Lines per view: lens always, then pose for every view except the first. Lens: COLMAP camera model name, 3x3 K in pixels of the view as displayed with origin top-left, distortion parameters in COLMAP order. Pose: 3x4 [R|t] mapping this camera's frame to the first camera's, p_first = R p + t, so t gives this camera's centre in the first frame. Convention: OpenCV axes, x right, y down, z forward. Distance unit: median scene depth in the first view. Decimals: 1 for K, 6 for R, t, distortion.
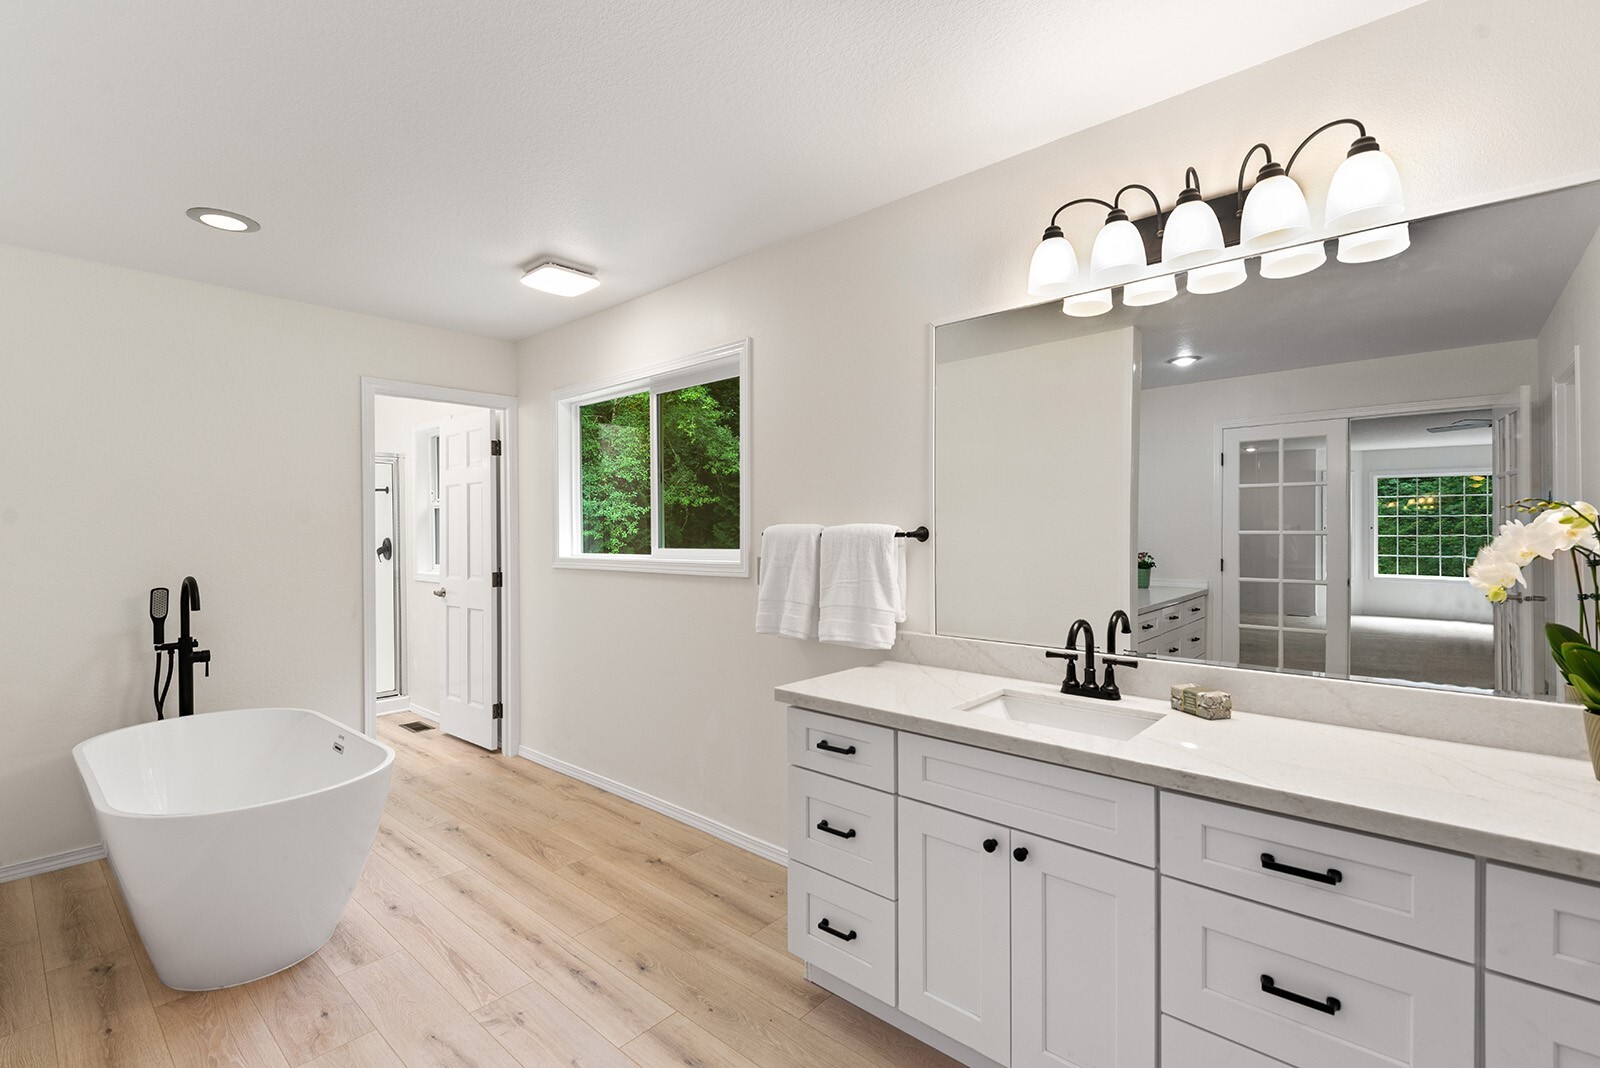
lens RADIAL K [[730.9, 0, 798.5], [0, 730.9, 530.7], [0, 0, 1]] dist [-0.000768, -0.000072]
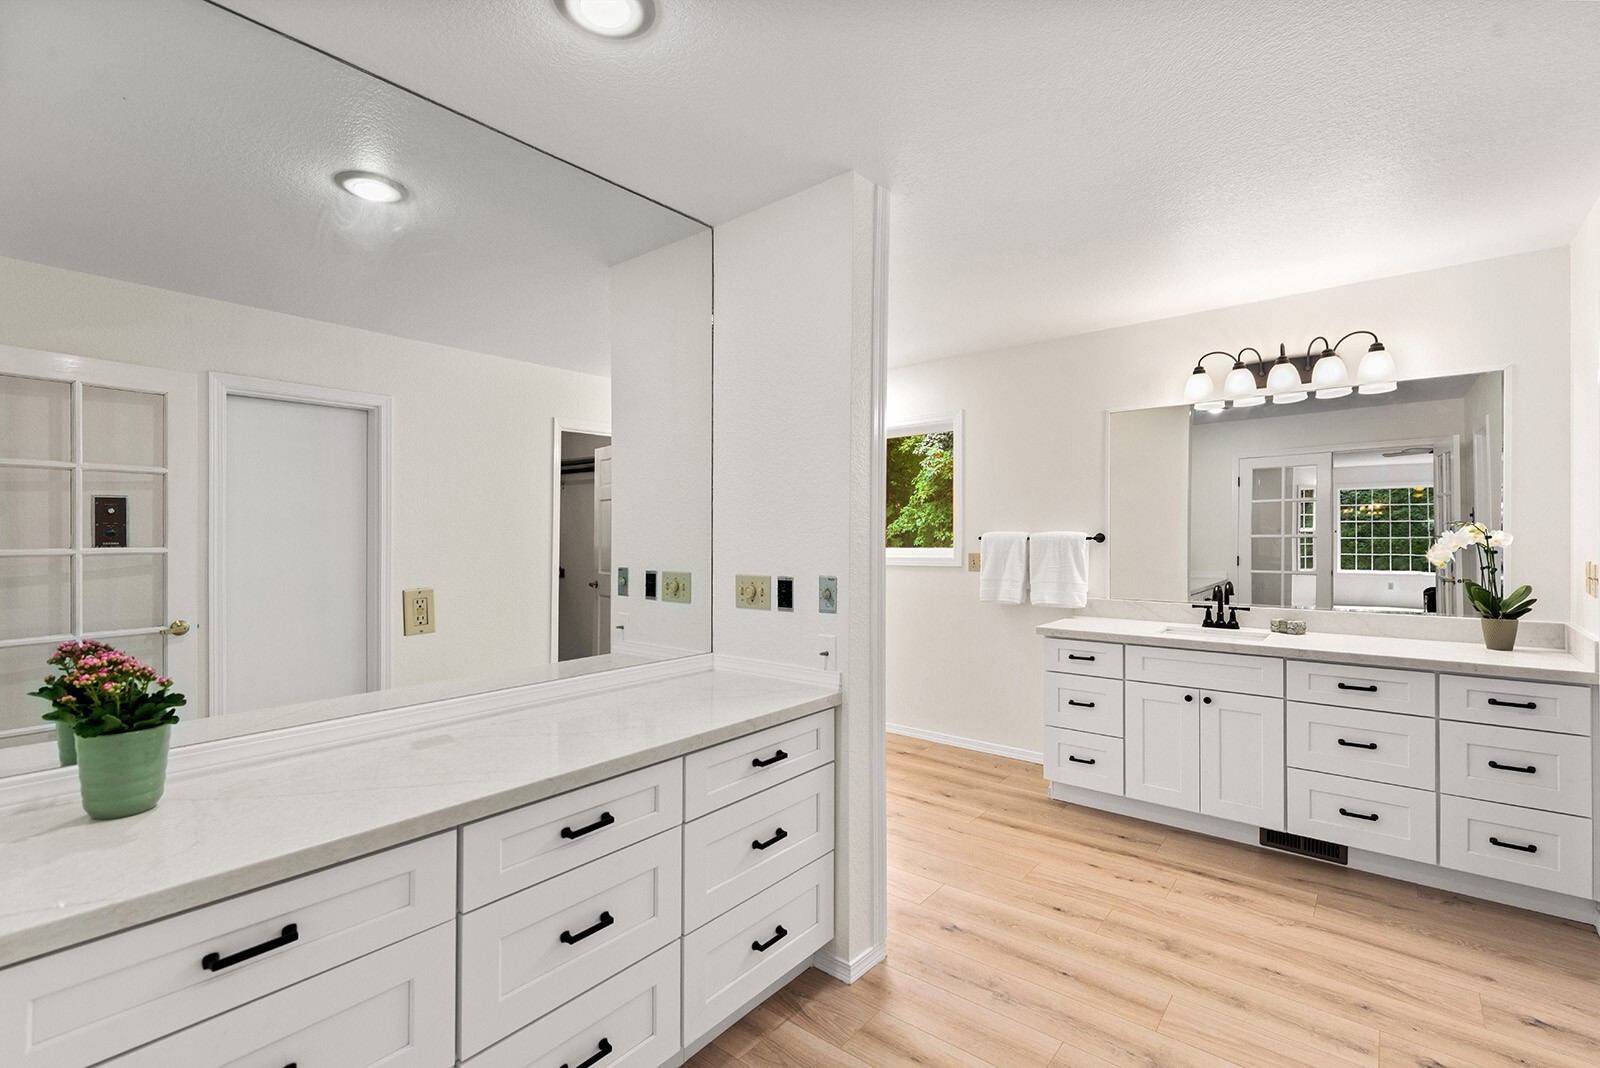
lens RADIAL K [[708.1, 0, 796.0], [0, 708.1, 530.8], [0, 0, 1]] dist [-0.000864, -0.000809]
pose [[0.999584, -0.002525, 0.028732, -0.547488], [0.002677, 0.999983, -0.005273, -0.004592], [-0.028718, 0.005348, 0.999573, -0.559780]]
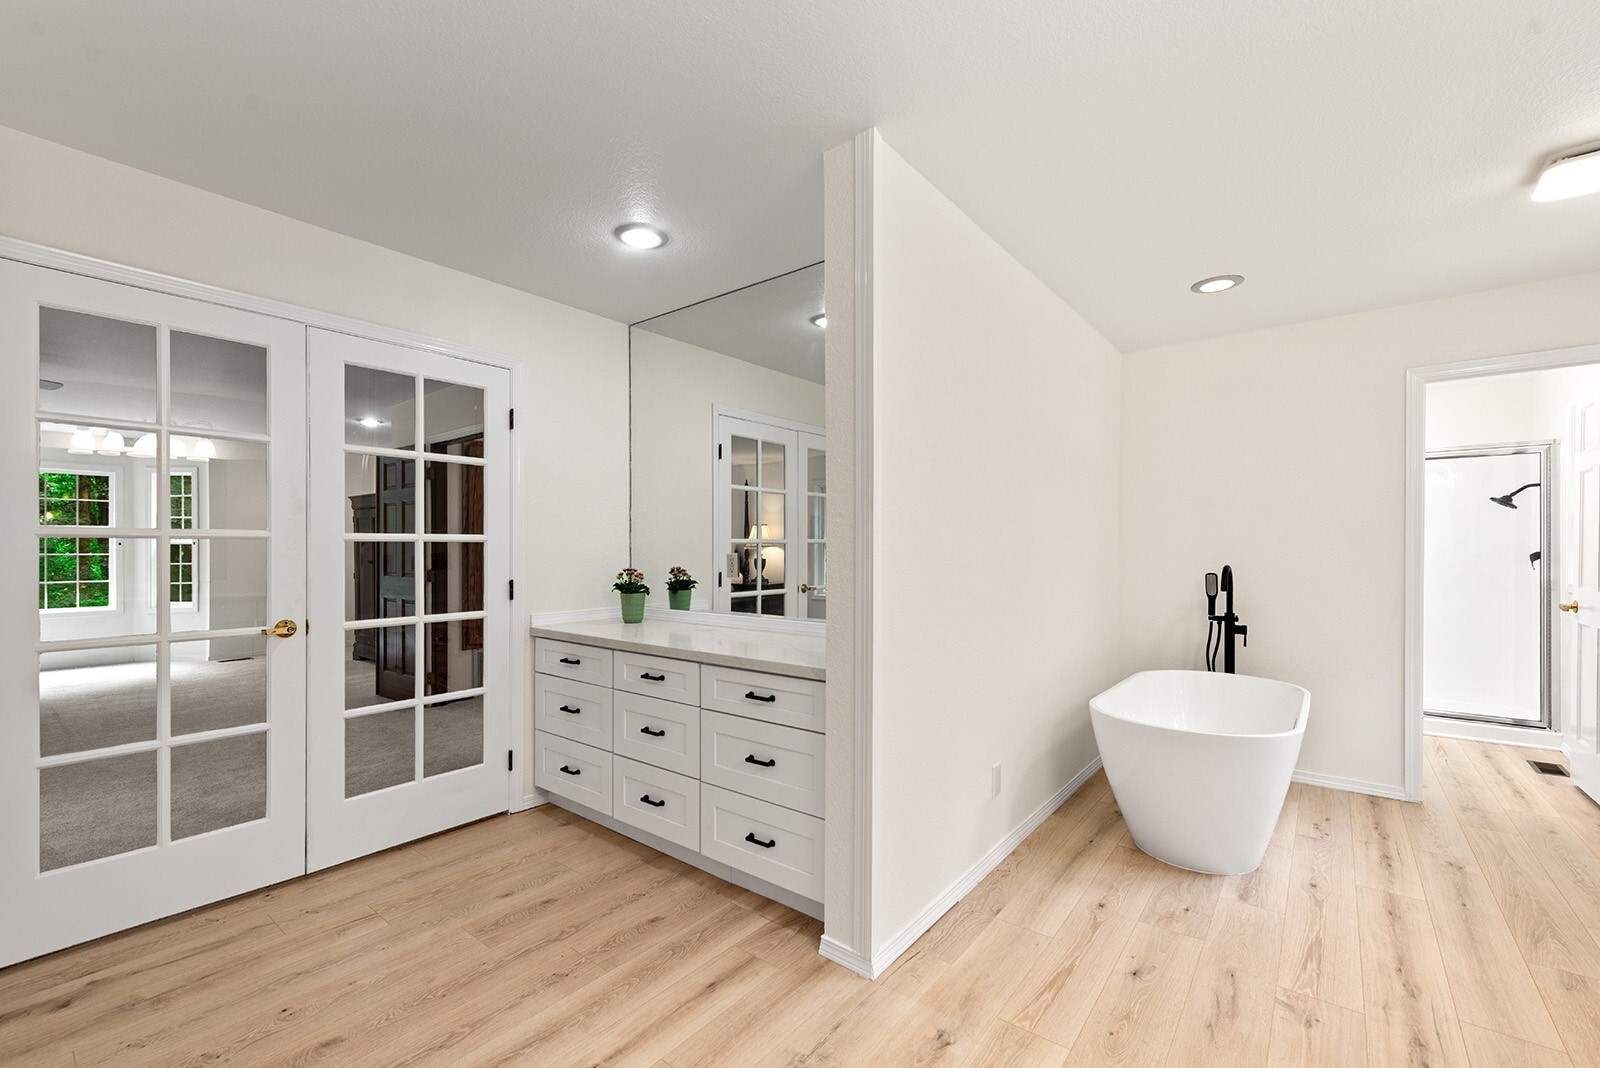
lens RADIAL K [[667.4, 0, 797.8], [0, 667.4, 543.7], [0, 0, 1]] dist [0.000695, -0.000090]
pose [[0.053797, -0.001530, -0.998551, 0.358662], [-0.001534, 0.999998, -0.001614, 0.033750], [0.998551, 0.001618, 0.053795, 0.220030]]
